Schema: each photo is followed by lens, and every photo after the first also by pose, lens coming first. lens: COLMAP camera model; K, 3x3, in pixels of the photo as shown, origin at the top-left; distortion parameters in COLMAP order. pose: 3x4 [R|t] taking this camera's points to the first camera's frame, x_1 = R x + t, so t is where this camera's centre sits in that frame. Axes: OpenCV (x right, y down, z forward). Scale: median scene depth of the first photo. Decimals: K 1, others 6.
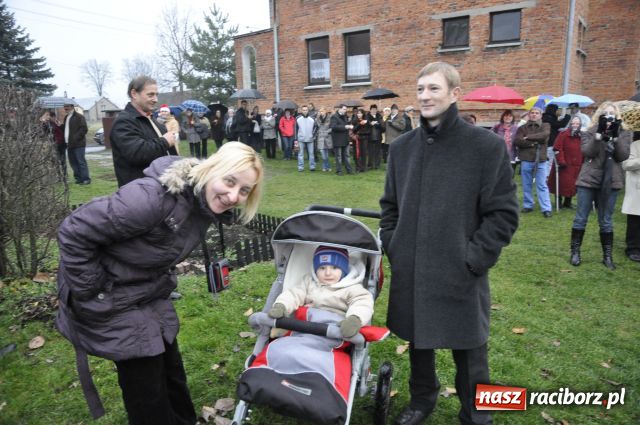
lens RADIAL K [[433.3, 0, 318.2], [0, 433.3, 213.7], [0, 0, 1]] dist [-0.109992, 0.070744]
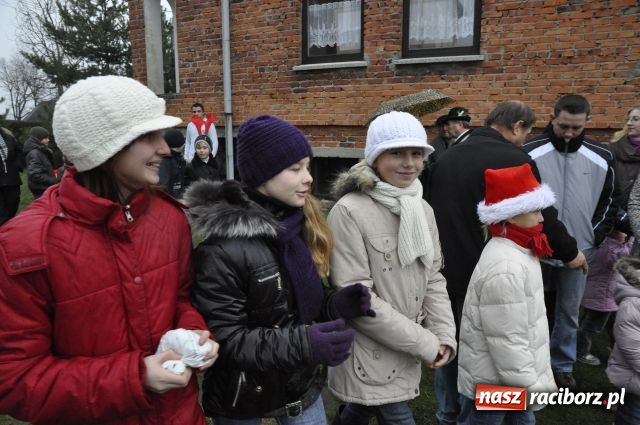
lens RADIAL K [[433.3, 0, 324.0], [0, 433.3, 211.1], [0, 0, 1]] dist [-0.109992, 0.070744]
pose [[0.976359, -0.011789, 0.215833, -0.094330], [0.021584, 0.998838, -0.043084, -0.125010], [-0.215074, 0.046724, 0.975479, 0.559340]]
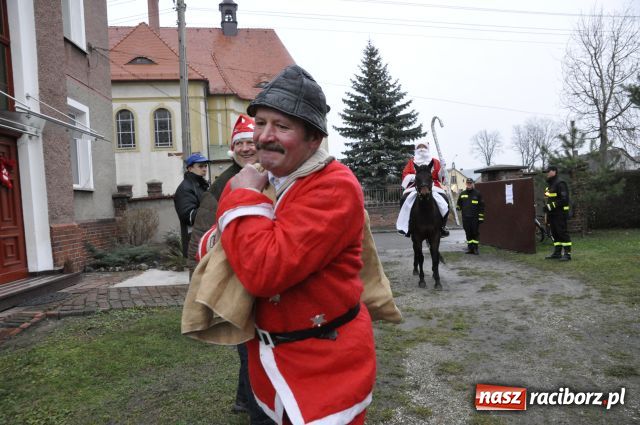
lens RADIAL K [[433.3, 0, 320.9], [0, 433.3, 212.8], [0, 0, 1]] dist [-0.109992, 0.070744]
pose [[0.666486, 0.008722, -0.745467, -0.361940], [-0.132033, 0.985506, -0.106514, -0.163810], [0.733733, 0.169416, 0.657977, 0.764608]]
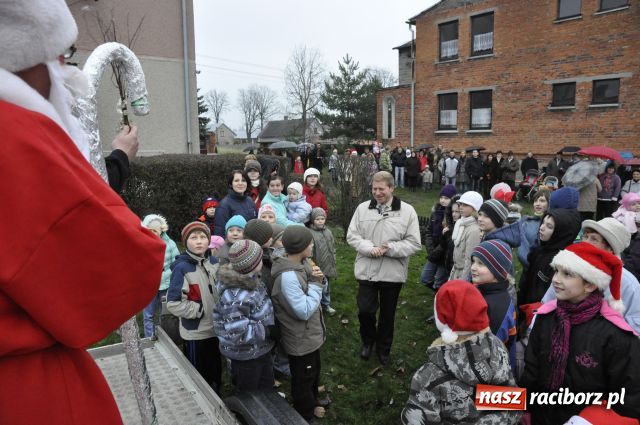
lens RADIAL K [[433.3, 0, 310.9], [0, 433.3, 213.6], [0, 0, 1]] dist [-0.109992, 0.070744]
pose [[0.973453, 0.050827, -0.223174, -0.091557], [-0.064008, 0.996582, -0.052226, 0.036767], [0.219756, 0.065125, 0.973379, -0.290799]]
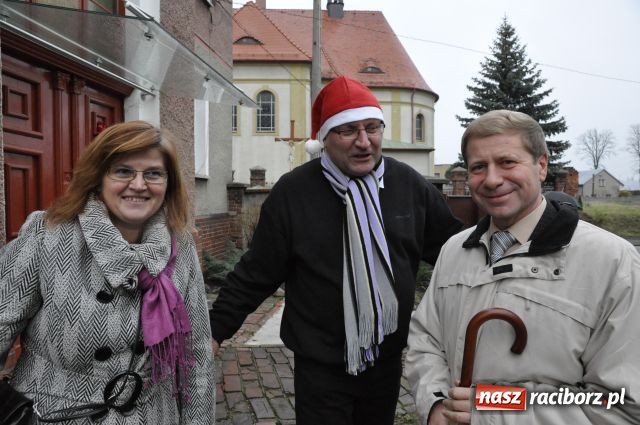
lens RADIAL K [[433.3, 0, 323.8], [0, 433.3, 206.9], [0, 0, 1]] dist [-0.109992, 0.070744]
pose [[0.521977, 0.051676, -0.851393, -0.561414], [-0.211645, 0.974794, -0.070590, -0.179417], [0.826285, 0.217039, 0.519757, 0.781878]]
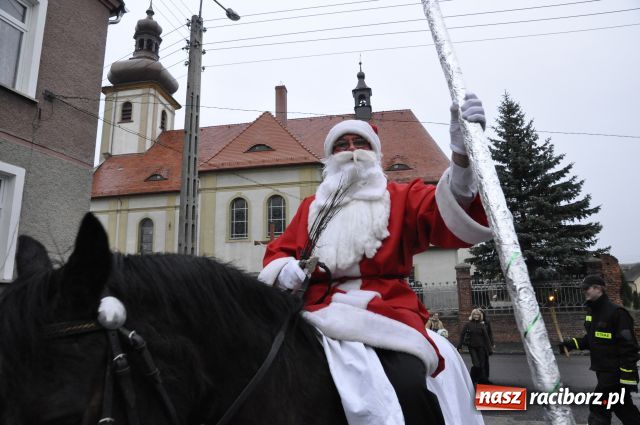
lens RADIAL K [[433.3, 0, 323.1], [0, 433.3, 213.0], [0, 0, 1]] dist [-0.109992, 0.070744]
pose [[0.340800, -0.173177, -0.924048, -0.535502], [-0.201122, 0.946704, -0.251599, -0.247603], [0.918371, 0.271592, 0.287806, 1.092183]]
